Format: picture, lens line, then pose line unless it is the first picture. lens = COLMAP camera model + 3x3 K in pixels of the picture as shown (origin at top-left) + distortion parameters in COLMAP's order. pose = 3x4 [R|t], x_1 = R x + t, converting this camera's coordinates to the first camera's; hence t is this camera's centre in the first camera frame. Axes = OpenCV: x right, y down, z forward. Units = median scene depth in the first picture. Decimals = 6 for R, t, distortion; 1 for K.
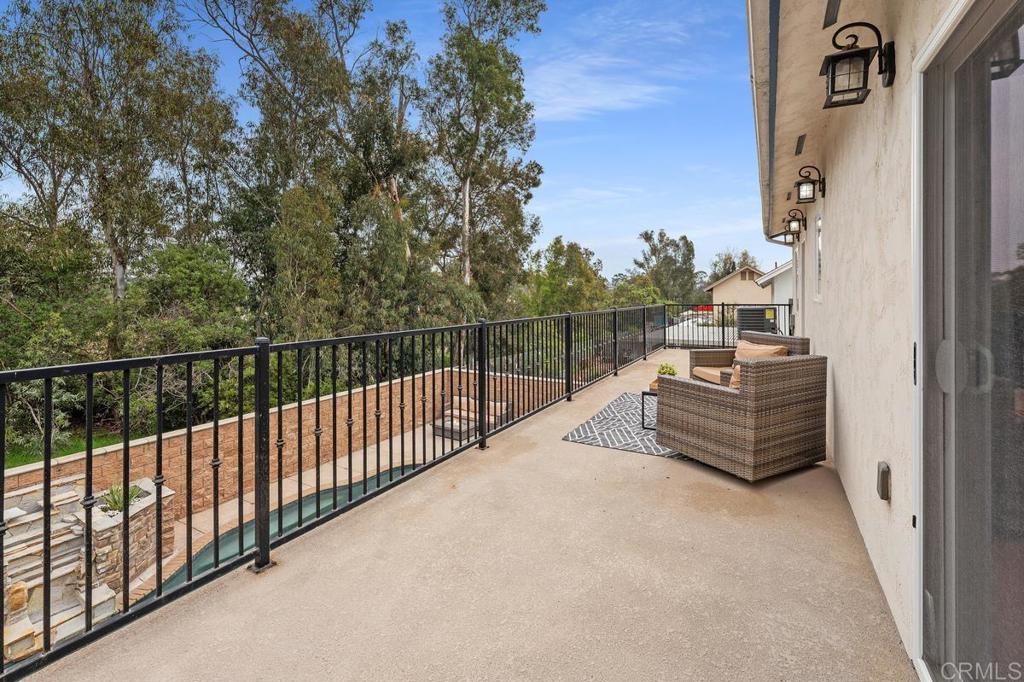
lens RADIAL K [[425.7, 0, 511.5], [0, 425.7, 298.1], [0, 0, 1]] dist [0.004695, -0.000209]
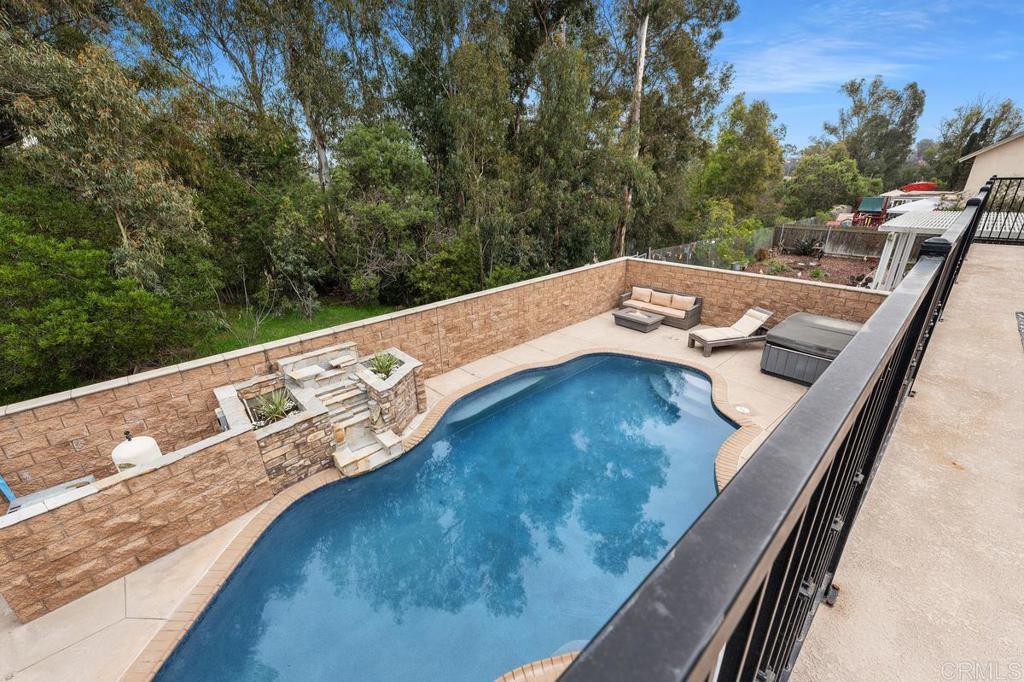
lens RADIAL K [[407.4, 0, 521.1], [0, 407.4, 343.2], [0, 0, 1]] dist [0.001799, 0.000251]
pose [[0.960720, 0.087646, -0.263317, -0.098960], [0.016551, 0.929036, 0.369620, 0.003594], [0.277026, -0.359459, 0.891092, 0.049683]]
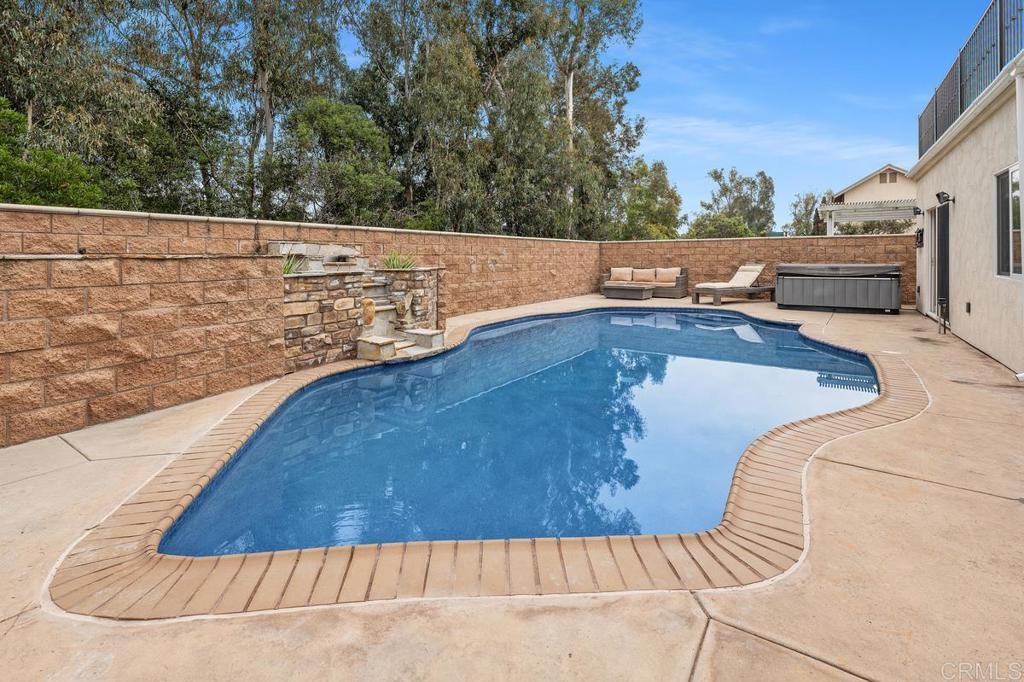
lens RADIAL K [[461.7, 0, 516.2], [0, 461.7, 260.2], [0, 0, 1]] dist [0.003176, -0.000184]
pose [[0.998532, 0.004717, -0.053954, -0.224225], [-0.004774, 0.999988, -0.000931, 0.169308], [0.053949, 0.001187, 0.998543, 0.001875]]
